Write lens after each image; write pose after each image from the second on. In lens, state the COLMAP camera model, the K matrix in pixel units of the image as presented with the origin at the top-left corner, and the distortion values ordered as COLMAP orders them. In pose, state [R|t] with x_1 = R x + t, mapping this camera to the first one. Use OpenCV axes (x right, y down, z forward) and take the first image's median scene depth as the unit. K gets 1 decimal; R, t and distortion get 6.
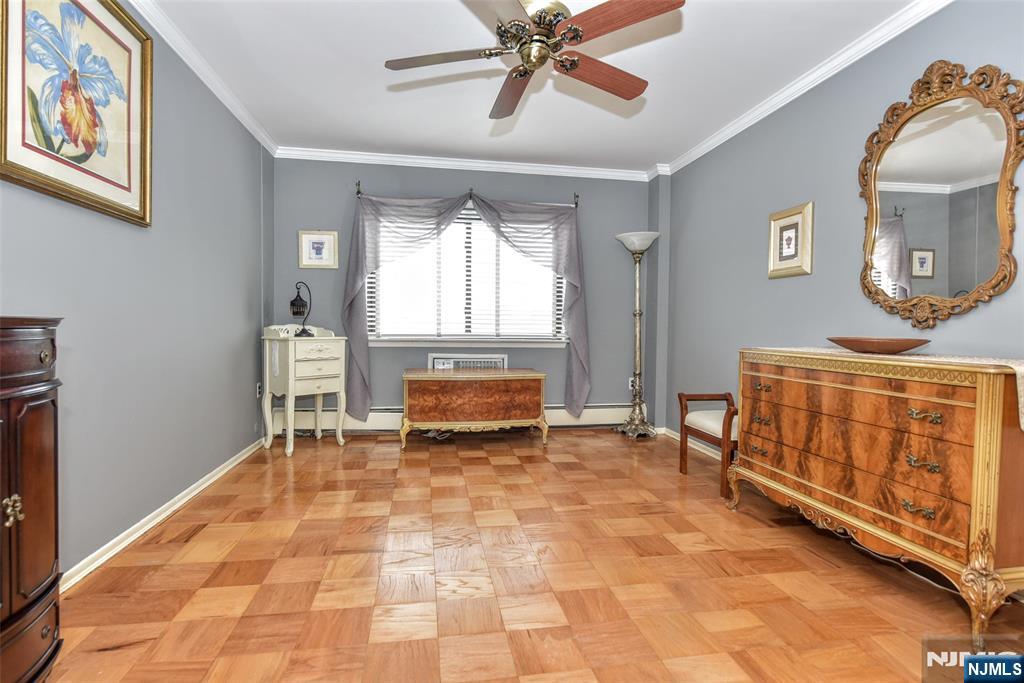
lens RADIAL K [[522.6, 0, 512.8], [0, 522.6, 335.3], [0, 0, 1]] dist [-0.003529, -0.000877]
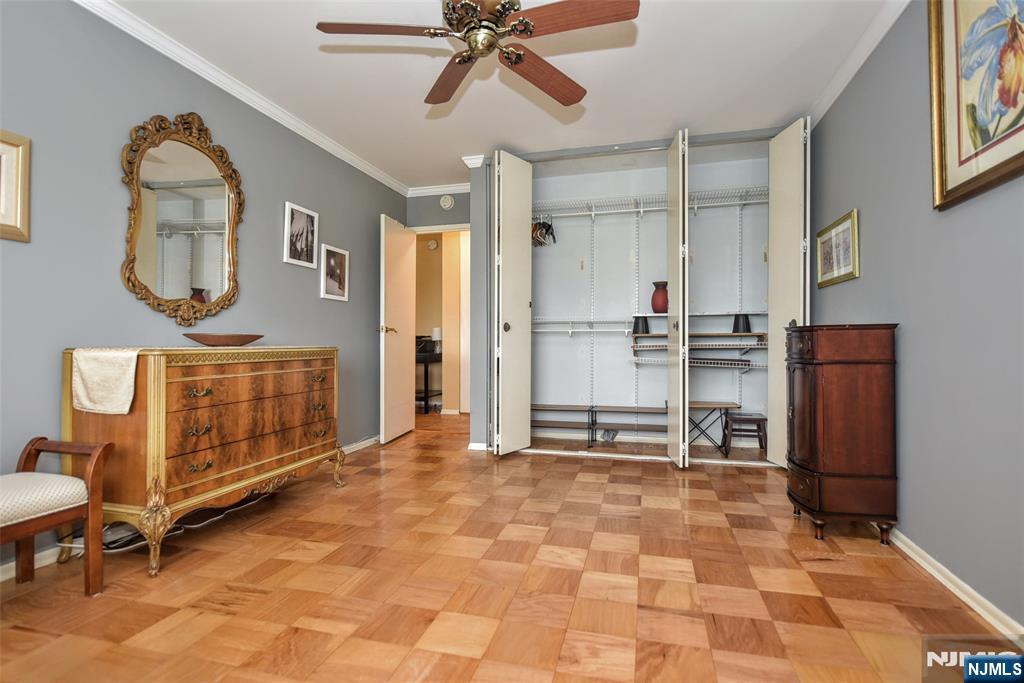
lens RADIAL K [[522.6, 0, 511.9], [0, 522.6, 342.7], [0, 0, 1]] dist [-0.003529, -0.000877]
pose [[-0.911432, -0.014163, 0.411207, -0.397653], [-0.005174, 0.999723, 0.022965, -0.005918], [-0.411419, 0.018804, -0.911252, 1.810733]]
